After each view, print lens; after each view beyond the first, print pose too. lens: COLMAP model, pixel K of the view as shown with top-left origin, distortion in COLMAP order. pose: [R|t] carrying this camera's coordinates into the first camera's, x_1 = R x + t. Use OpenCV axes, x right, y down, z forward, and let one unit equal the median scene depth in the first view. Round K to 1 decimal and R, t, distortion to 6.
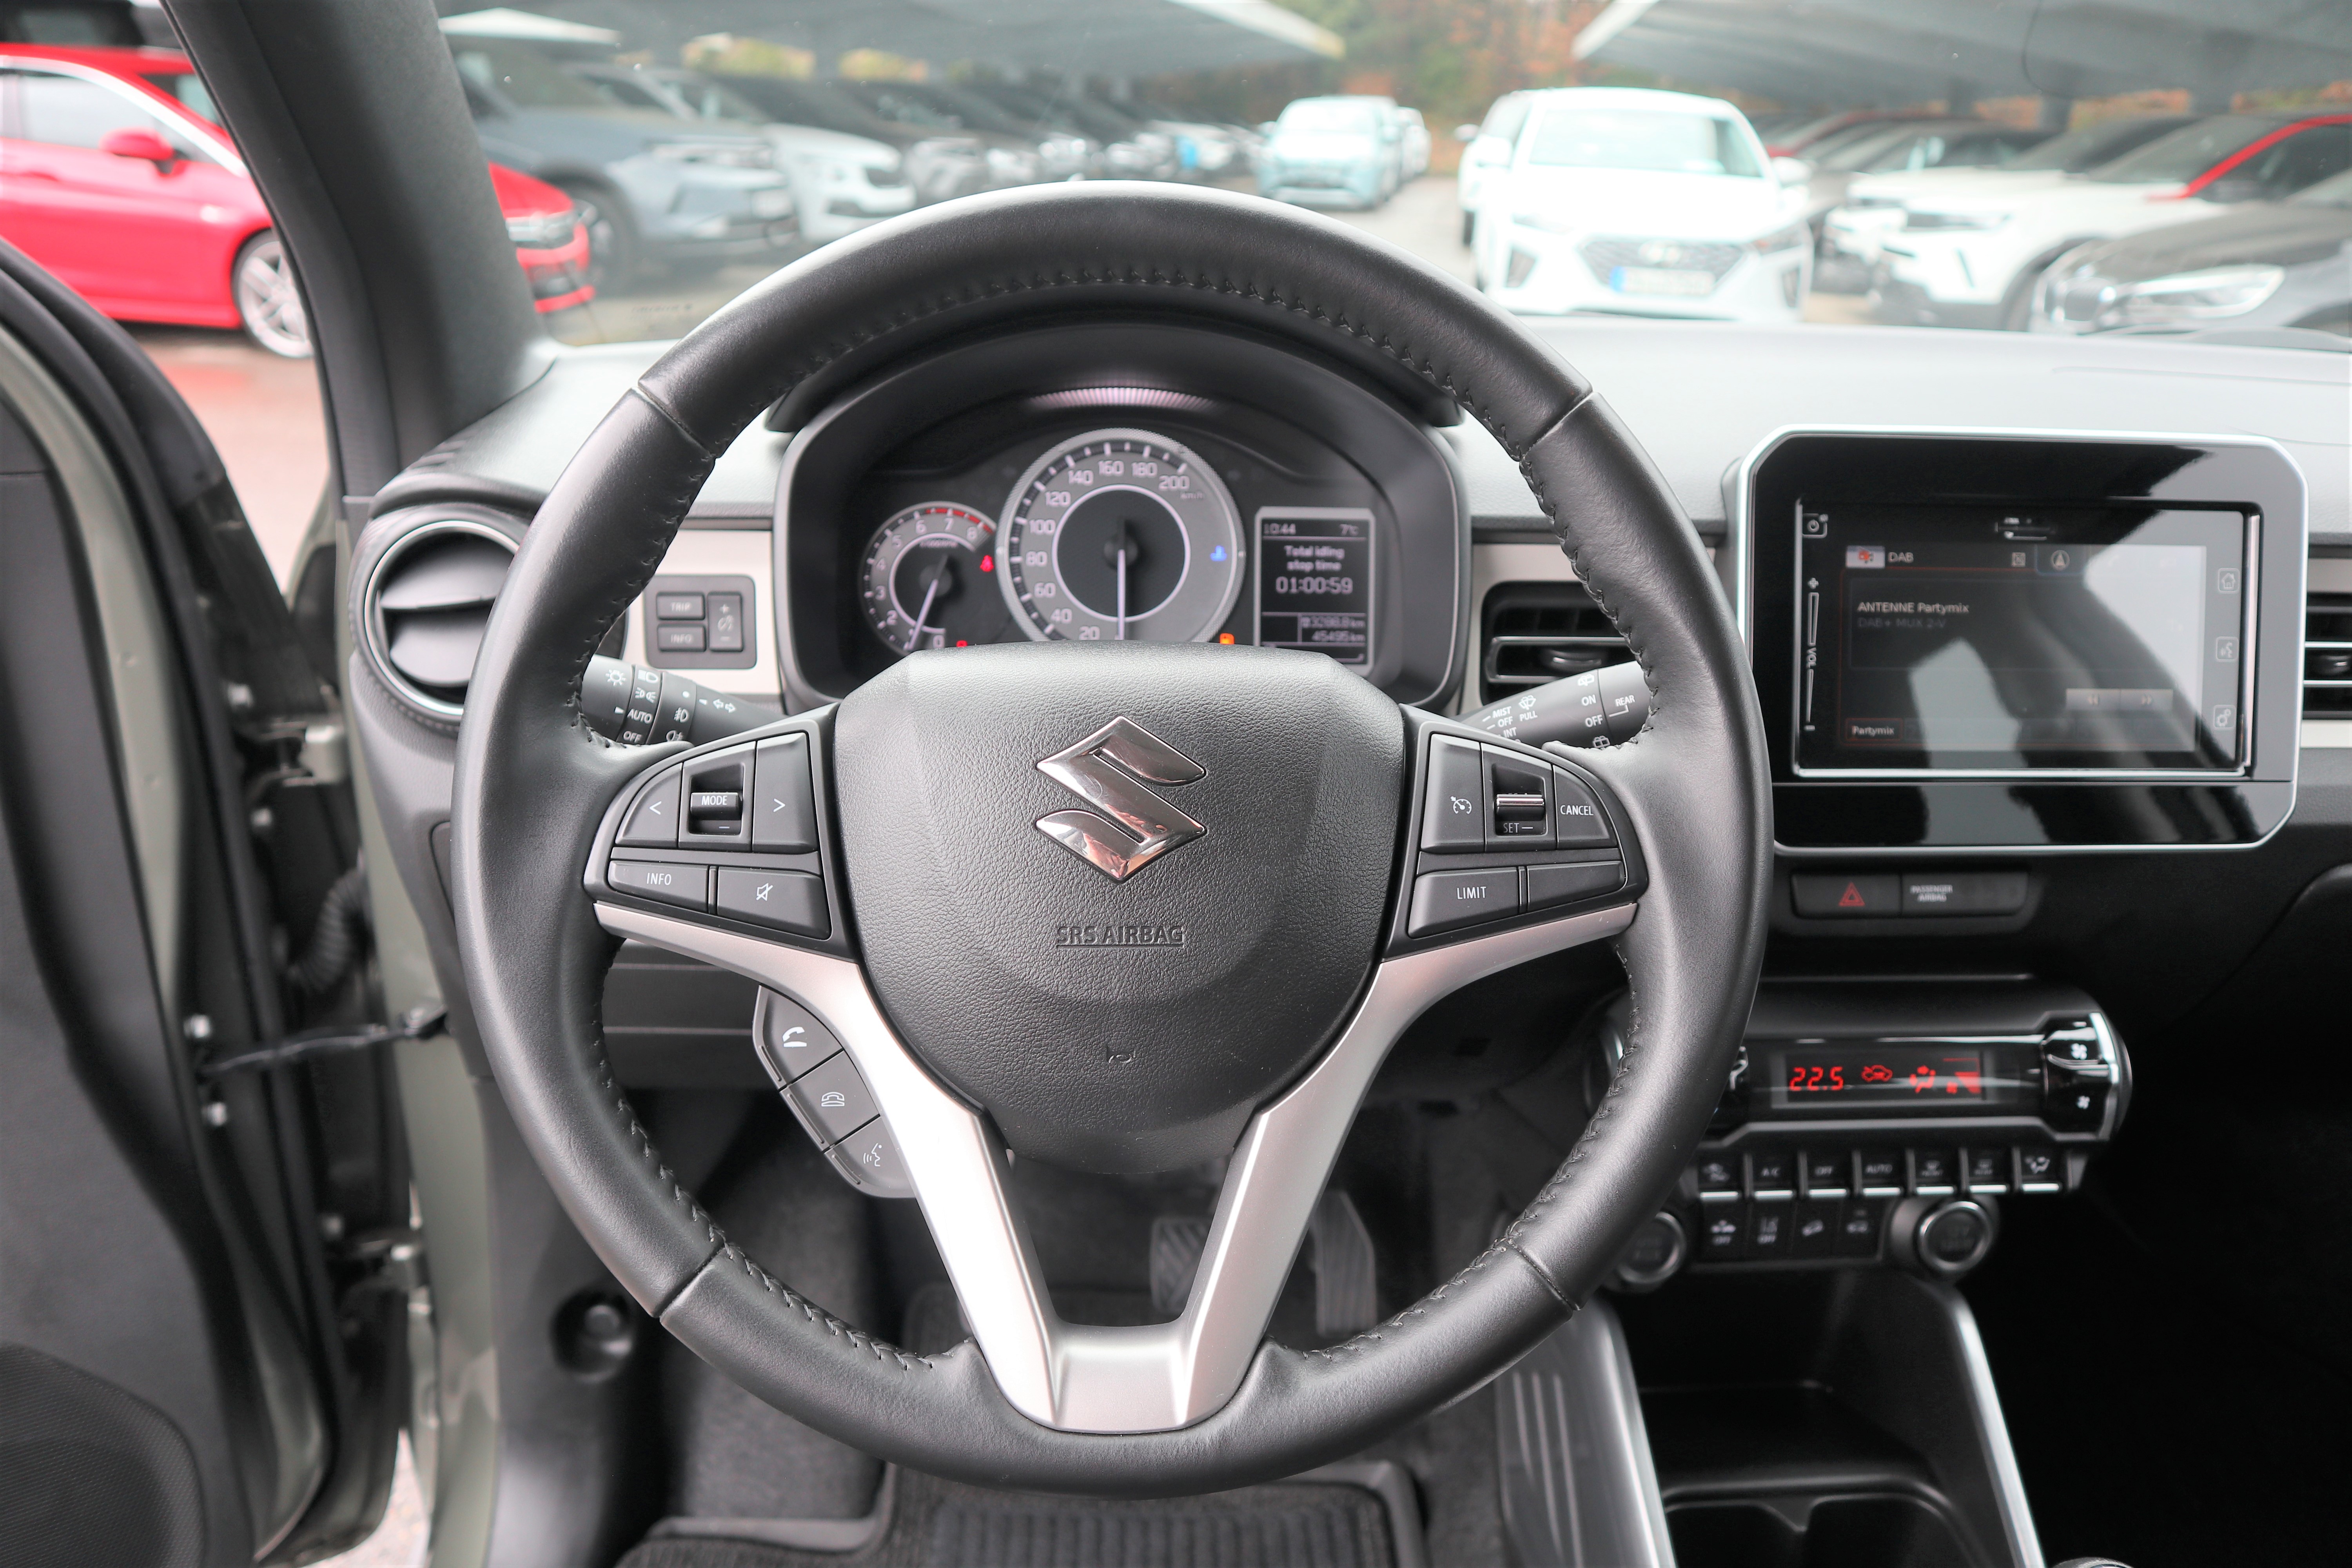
lens RADIAL K [[1646.6, 0, 1176.0], [0, 1646.6, 784.0], [0, 0, 1]] dist [-0.134062, 0.131420]
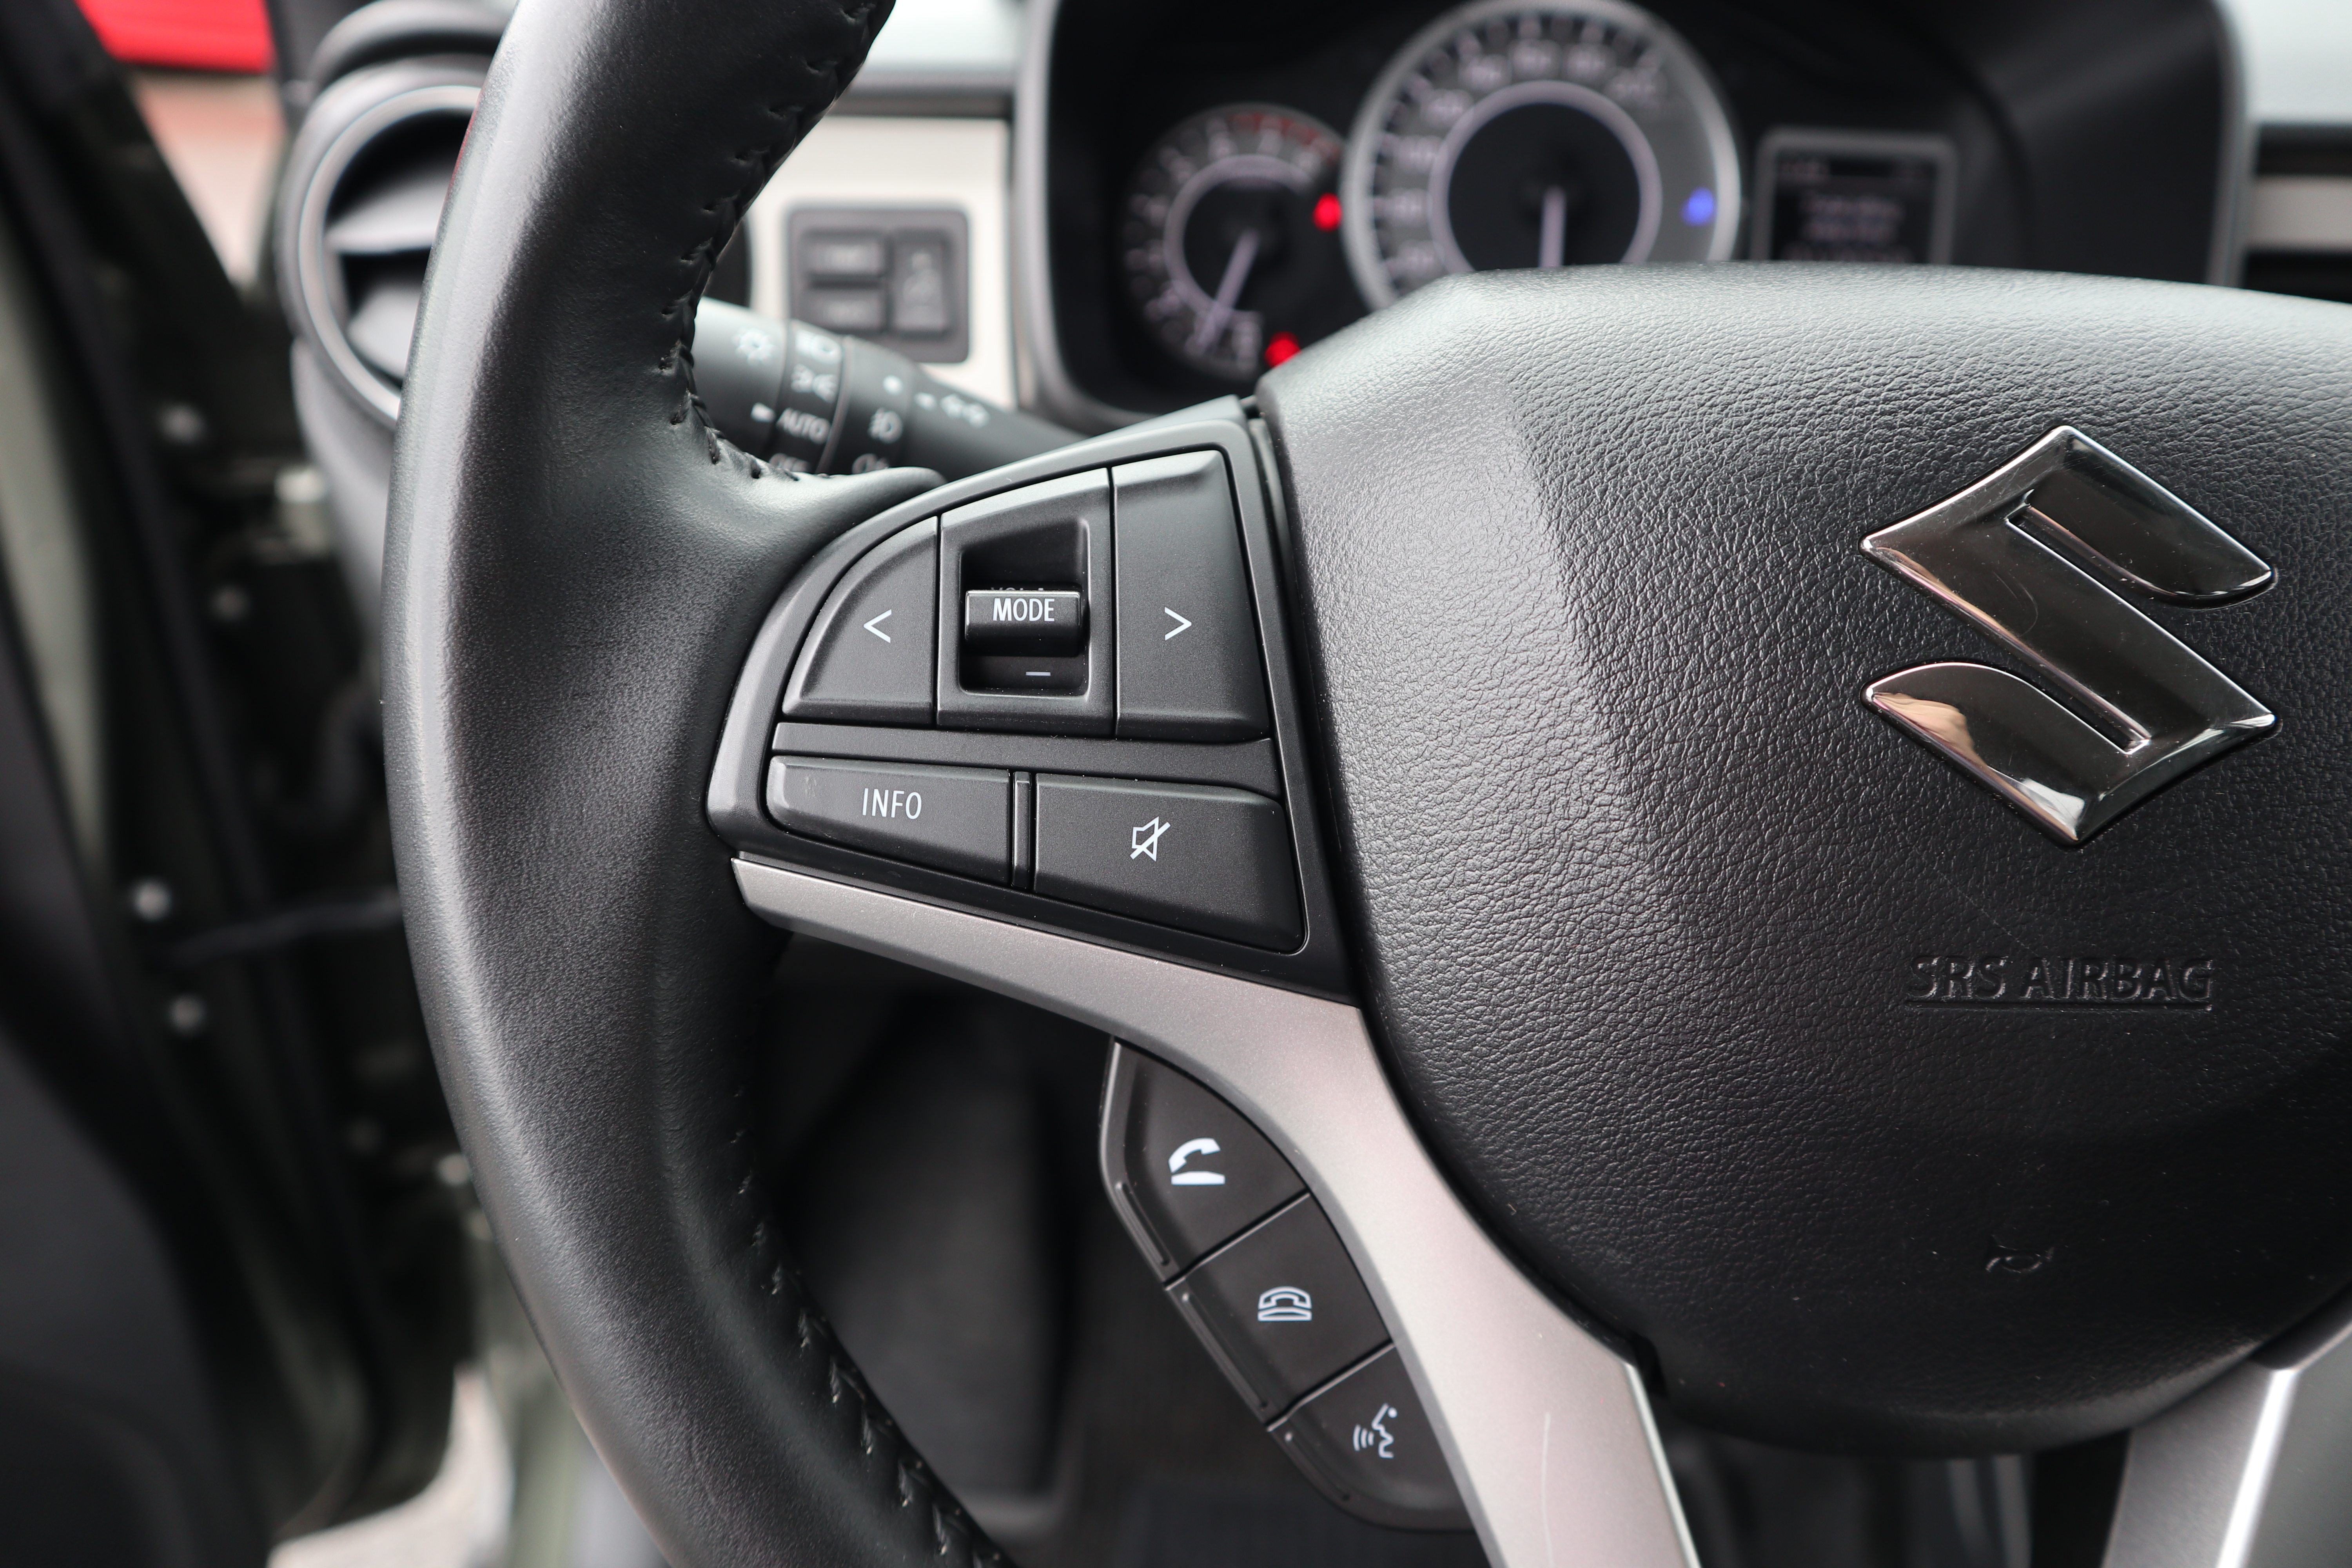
lens RADIAL K [[1646.6, 0, 1176.0], [0, 1646.6, 784.0], [0, 0, 1]] dist [-0.134062, 0.131420]
pose [[0.998594, 0.025686, -0.046361, -0.216882], [-0.019321, 0.990947, 0.132855, -0.001860], [0.049354, -0.131773, 0.990051, 0.569705]]
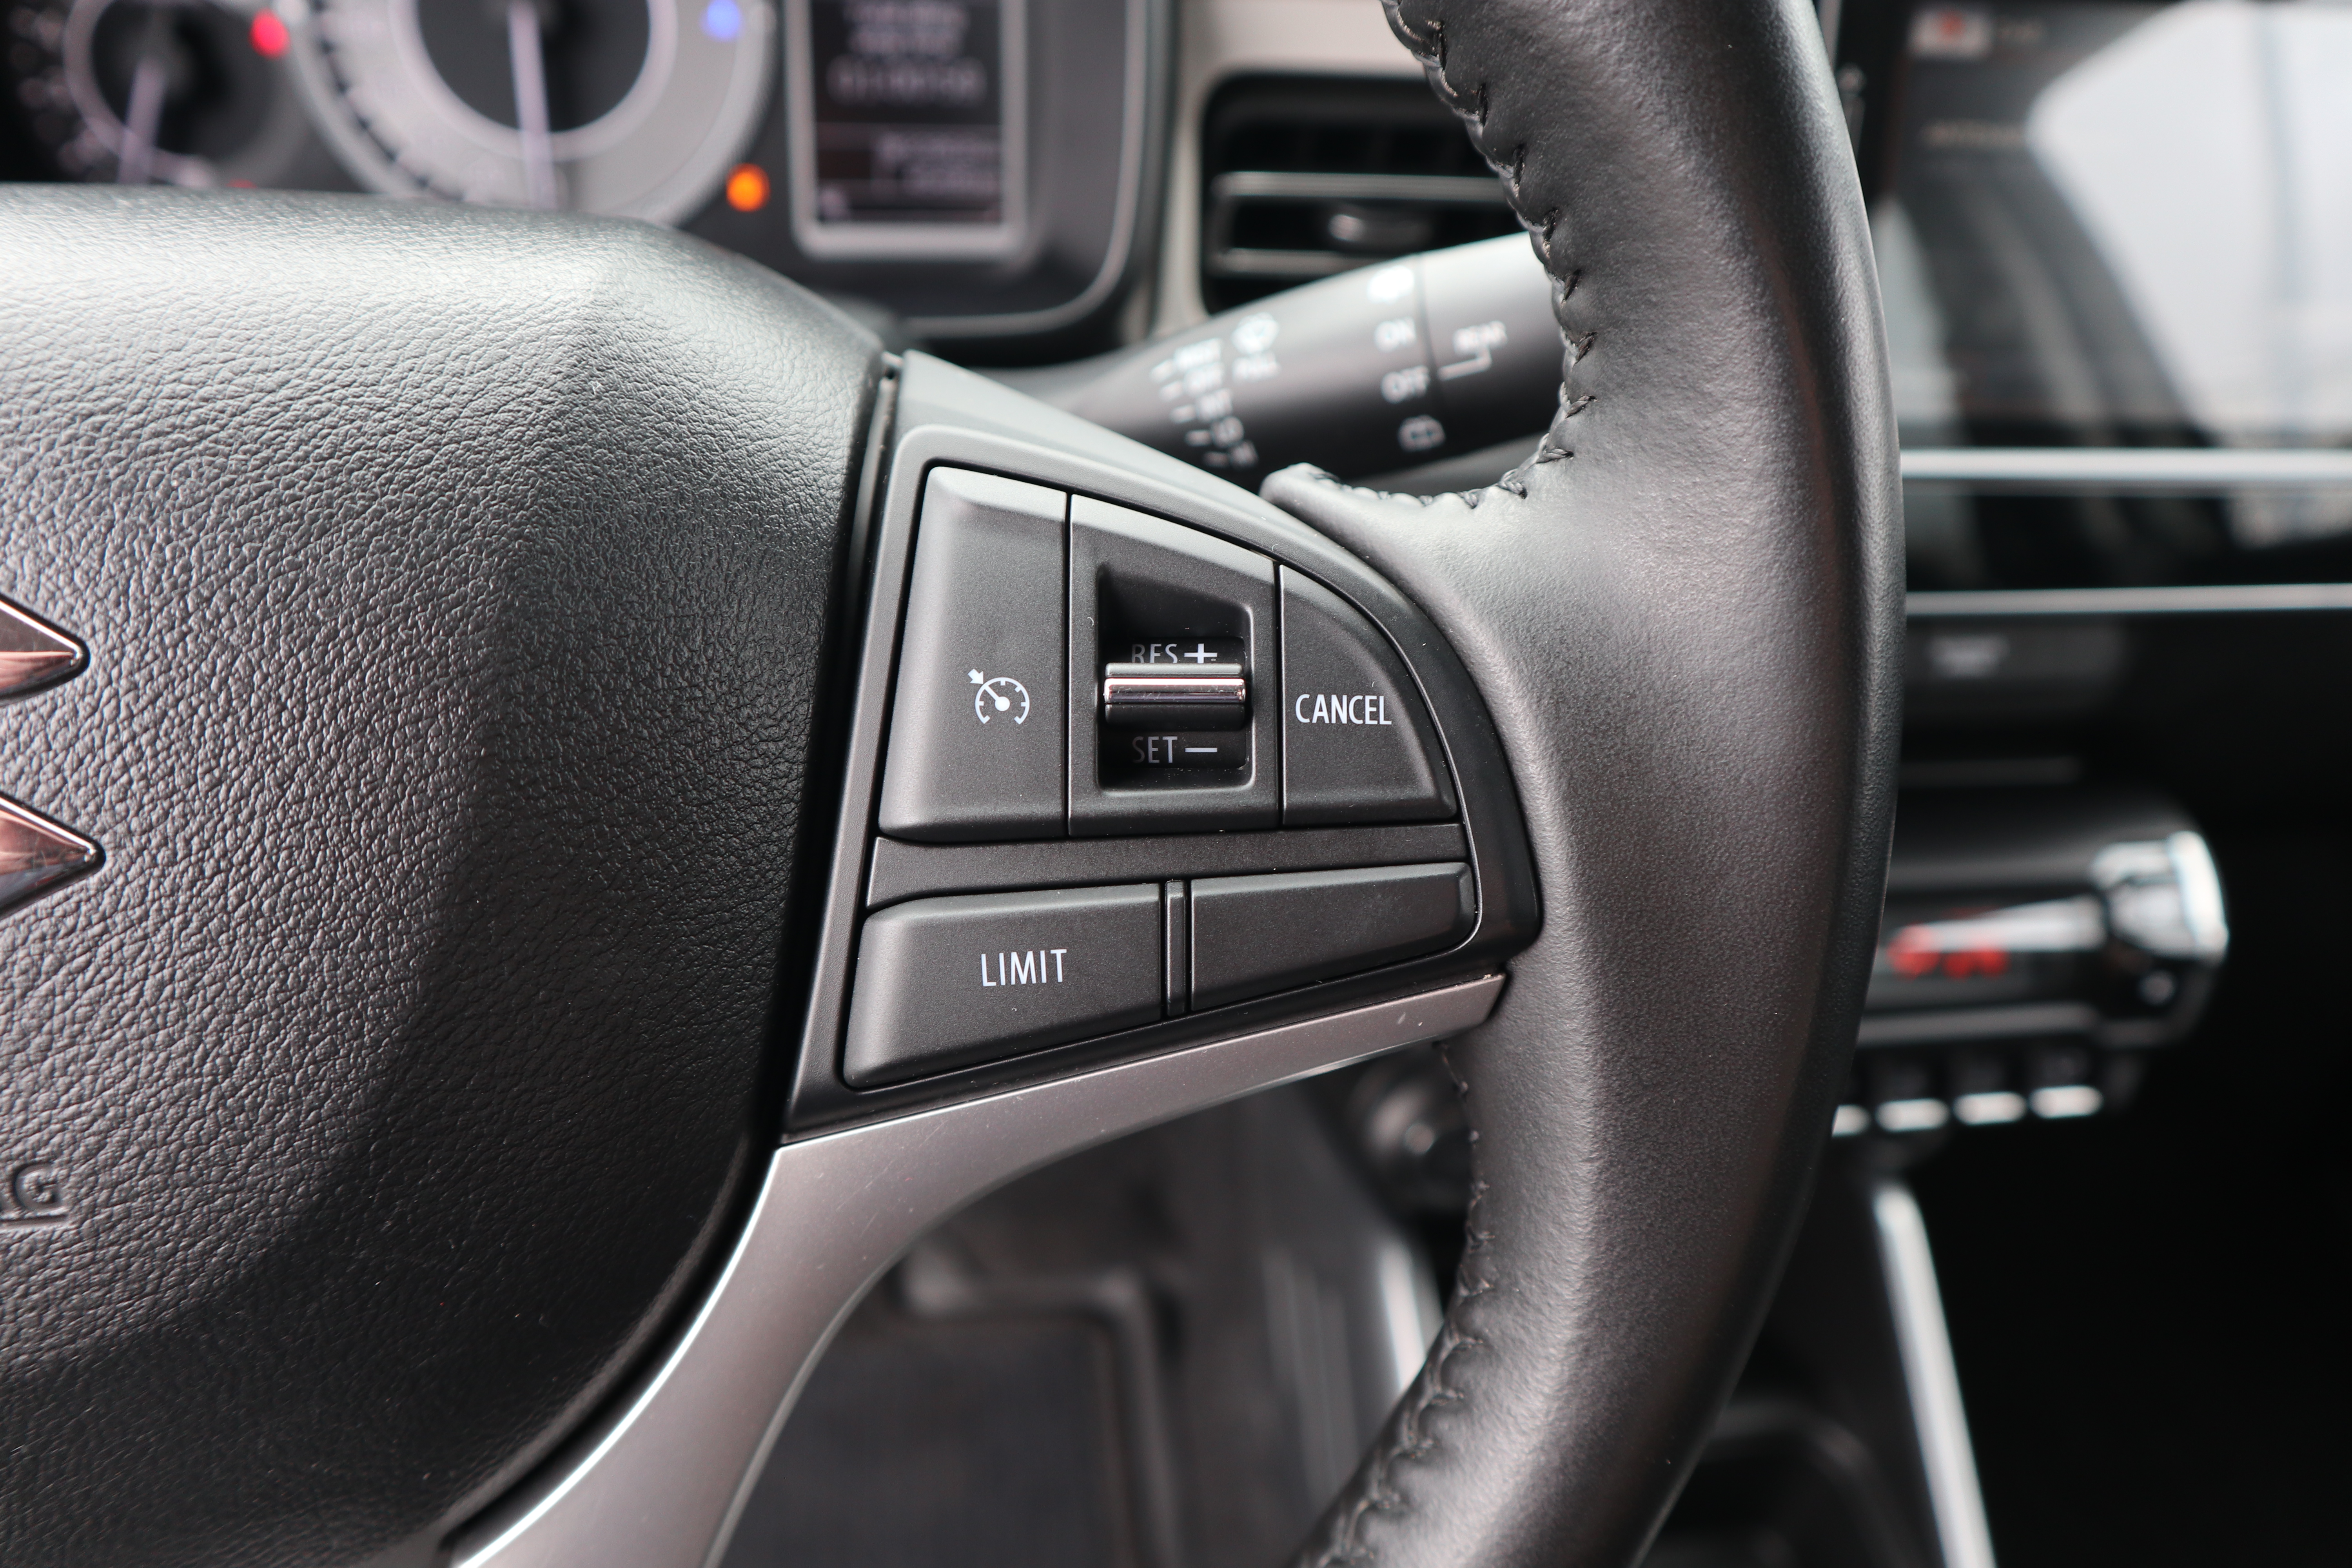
lens RADIAL K [[1646.6, 0, 1176.0], [0, 1646.6, 784.0], [0, 0, 1]] dist [-0.134062, 0.131420]
pose [[0.993950, -0.025877, 0.106738, 0.171005], [-0.002917, 0.965285, 0.261184, -0.056479], [-0.109791, -0.259915, 0.959370, 0.661455]]
